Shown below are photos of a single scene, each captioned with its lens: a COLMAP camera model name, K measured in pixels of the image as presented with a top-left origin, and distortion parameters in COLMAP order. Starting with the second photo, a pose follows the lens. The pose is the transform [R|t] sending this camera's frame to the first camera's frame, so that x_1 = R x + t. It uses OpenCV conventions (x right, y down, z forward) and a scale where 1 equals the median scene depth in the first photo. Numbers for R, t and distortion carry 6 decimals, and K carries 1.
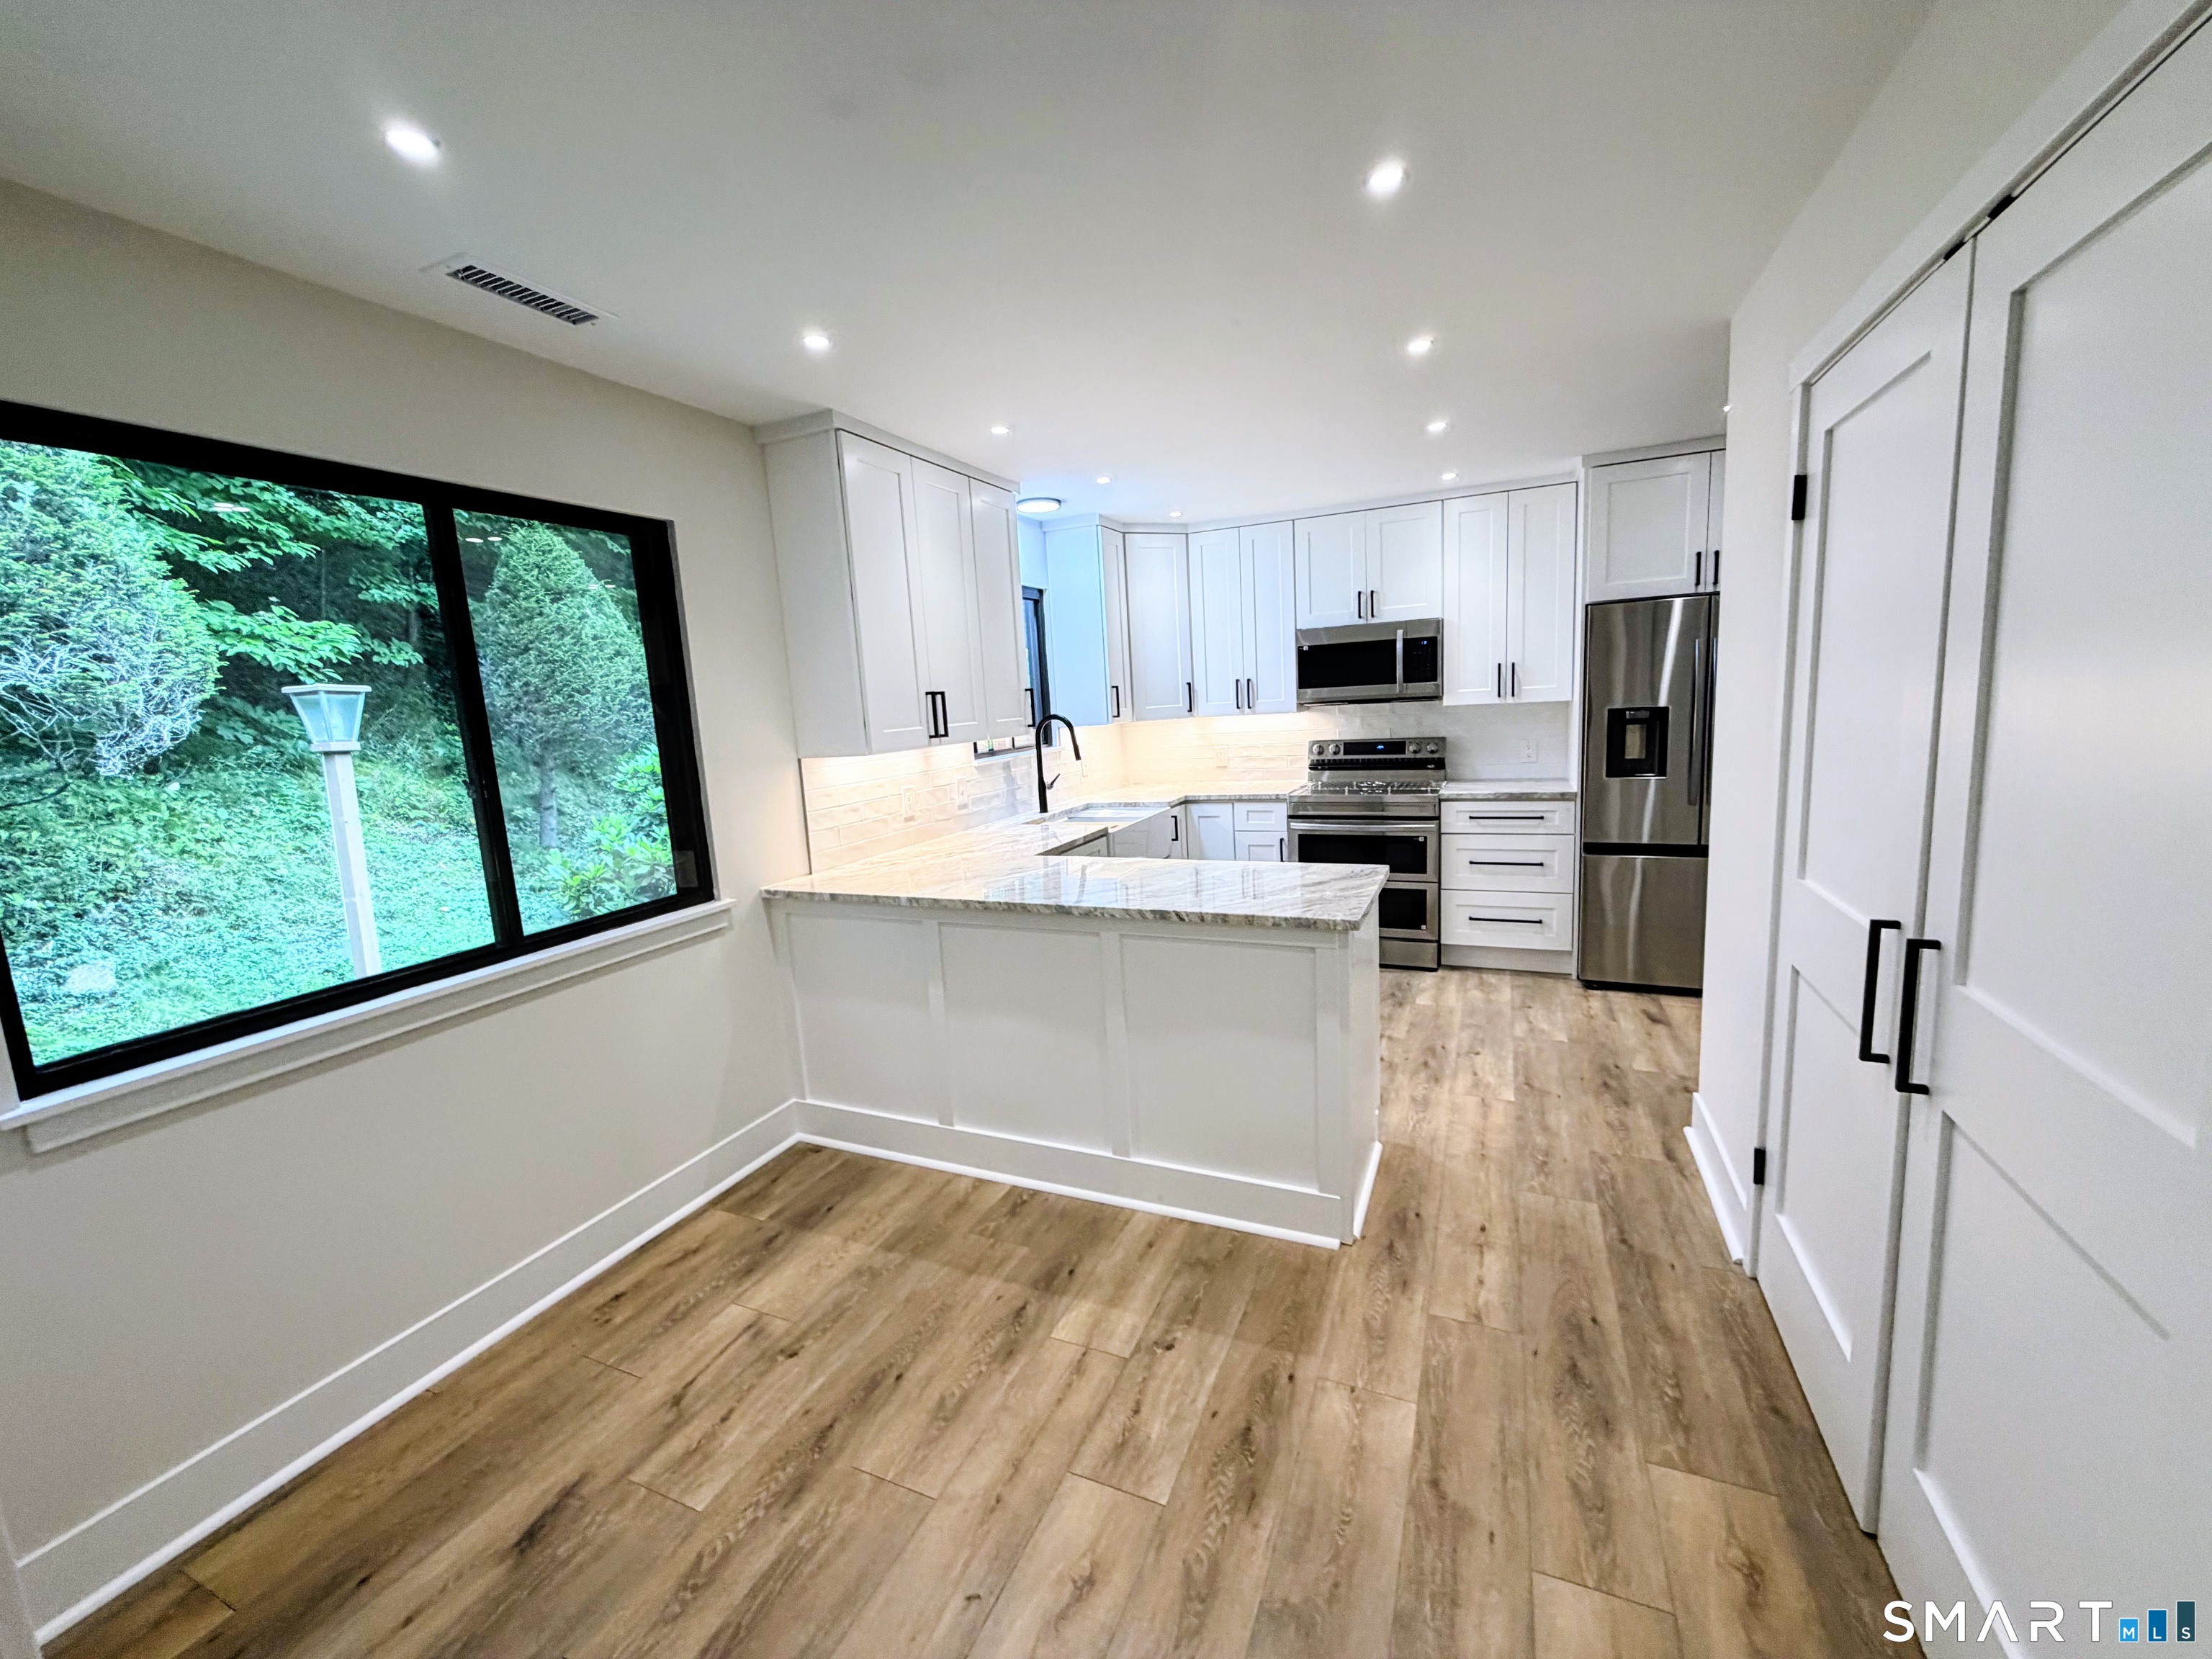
lens RADIAL K [[907.8, 0, 1101.3], [0, 907.8, 836.2], [0, 0, 1]] dist [-0.000761, -0.000357]
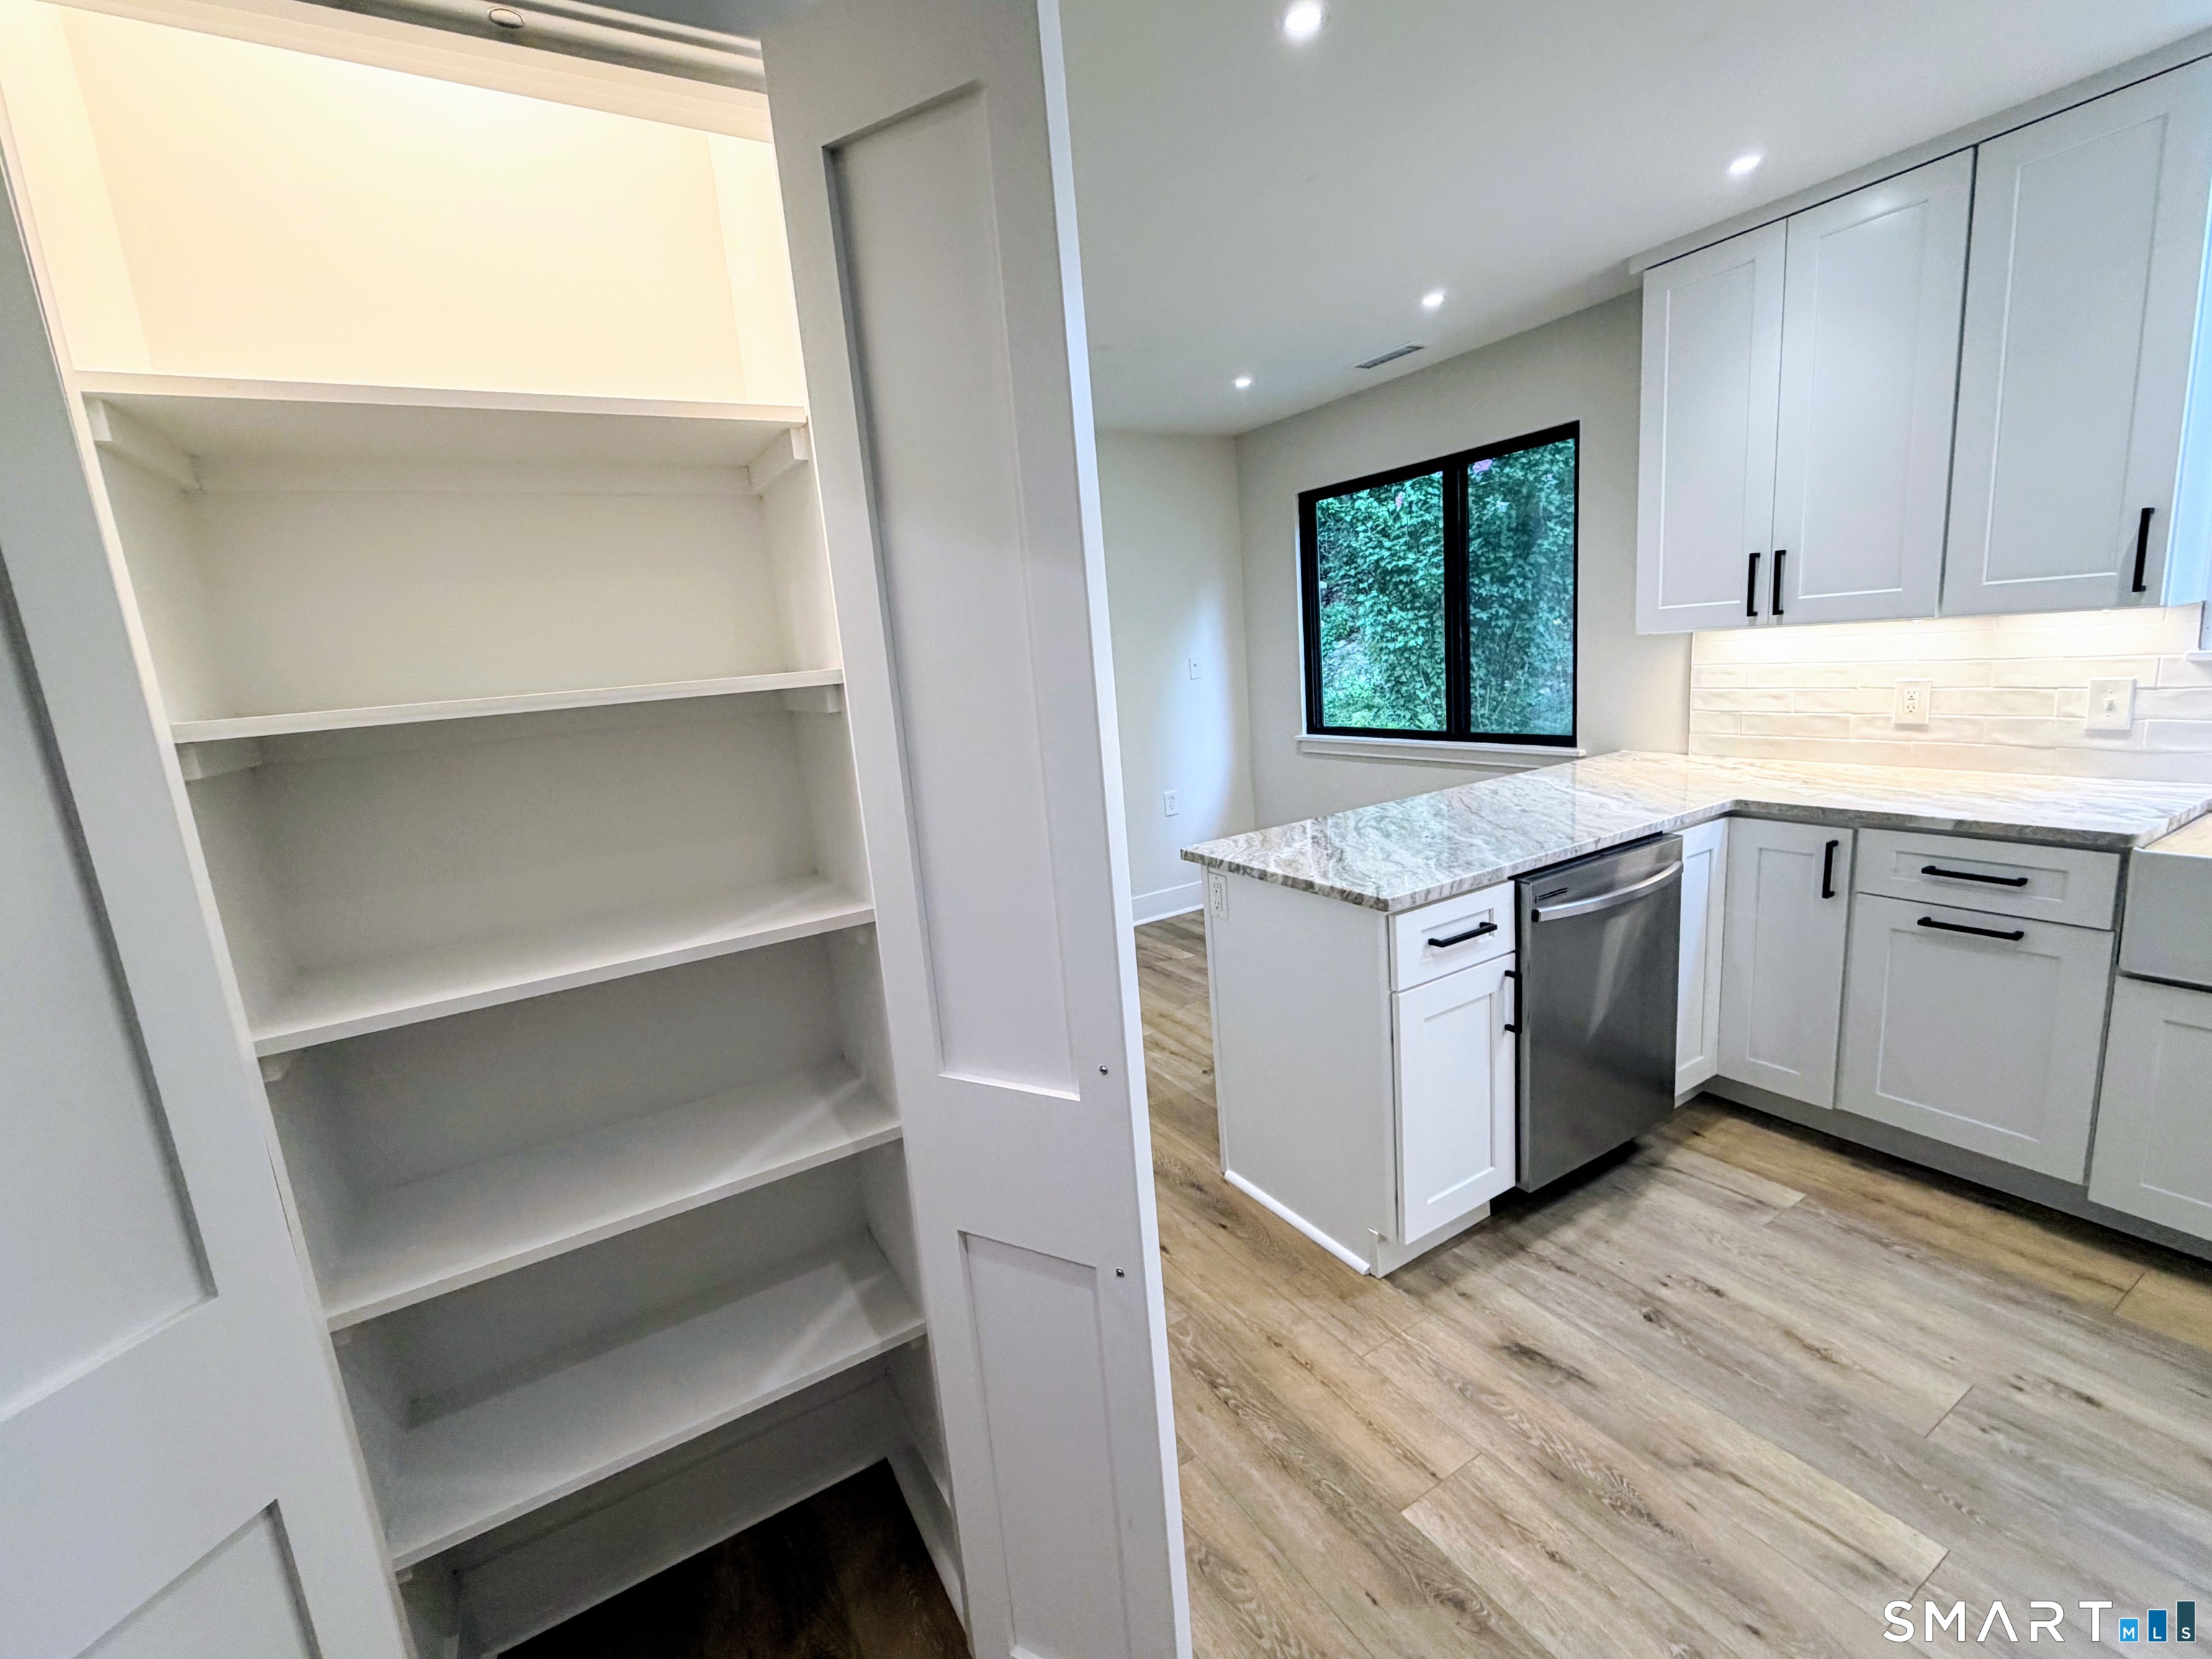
lens RADIAL K [[907.8, 0, 1101.3], [0, 907.8, 836.2], [0, 0, 1]] dist [-0.000761, -0.000357]
pose [[-0.568035, 0.276467, -0.775179, 0.807013], [-0.002622, 0.941276, 0.337627, -0.201187], [0.823001, 0.193816, -0.533953, 1.044497]]
